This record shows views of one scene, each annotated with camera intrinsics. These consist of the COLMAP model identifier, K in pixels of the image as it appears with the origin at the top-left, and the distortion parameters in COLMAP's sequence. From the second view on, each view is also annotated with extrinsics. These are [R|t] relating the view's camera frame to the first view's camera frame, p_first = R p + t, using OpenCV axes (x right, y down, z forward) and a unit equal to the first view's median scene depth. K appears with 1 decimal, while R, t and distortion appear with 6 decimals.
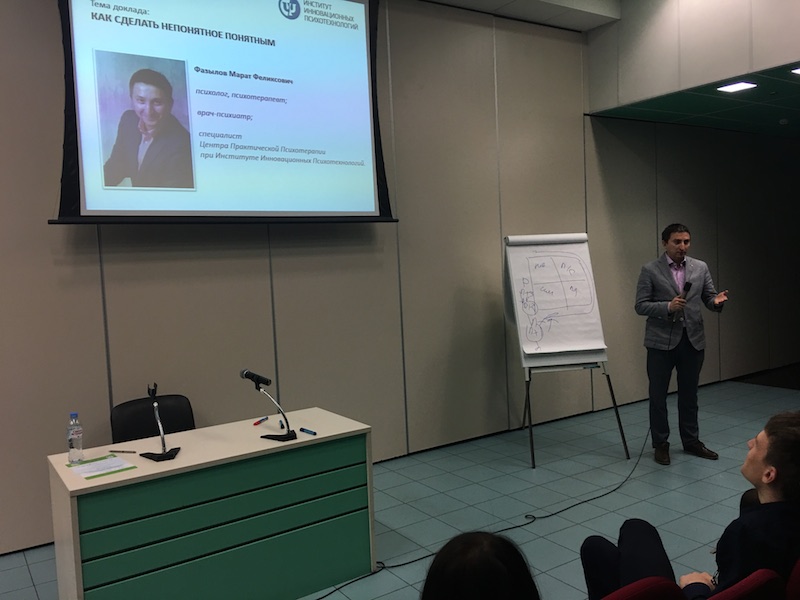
lens RADIAL K [[692.9, 0, 401.0], [0, 692.9, 289.5], [0, 0, 1]] dist [0.071733, -0.003107]
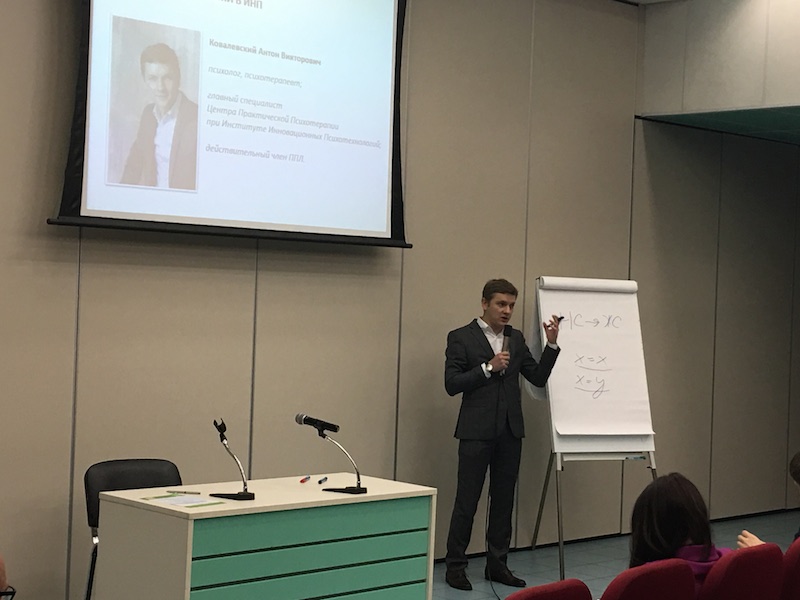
lens RADIAL K [[1474.9, 0, 400.0], [0, 1474.9, 300.0], [0, 0, 1]] dist [0.067456, 0.302460]
pose [[0.979163, 0.079905, 0.186695, -0.316526], [-0.073176, 0.996406, -0.042669, 0.029189], [-0.189433, 0.028118, 0.981491, -0.580840]]
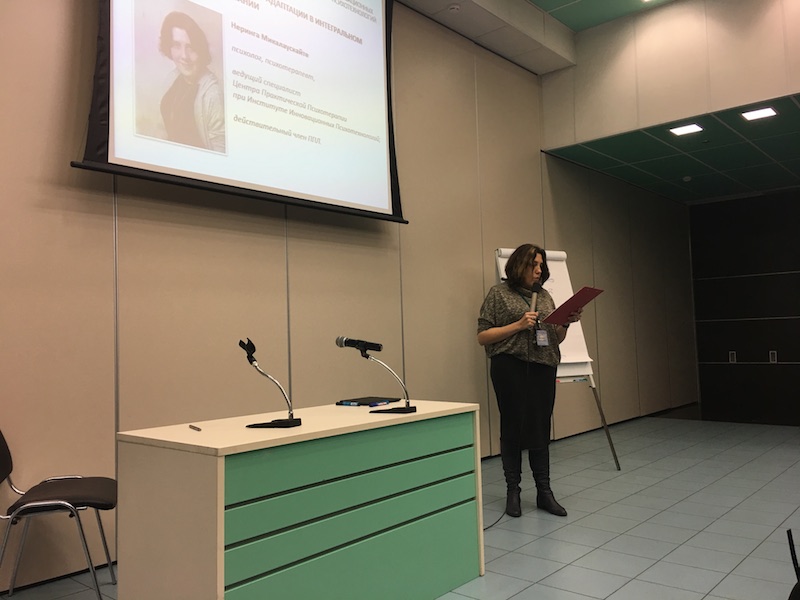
lens RADIAL K [[666.7, 0, 400.0], [0, 666.7, 300.0], [0, 0, 1]] dist [0.072400, -0.004129]
pose [[0.965790, 0.031224, 0.257437, -0.252875], [-0.003715, 0.994289, -0.106661, 0.108092], [-0.259297, 0.102056, 0.960390, 0.128258]]
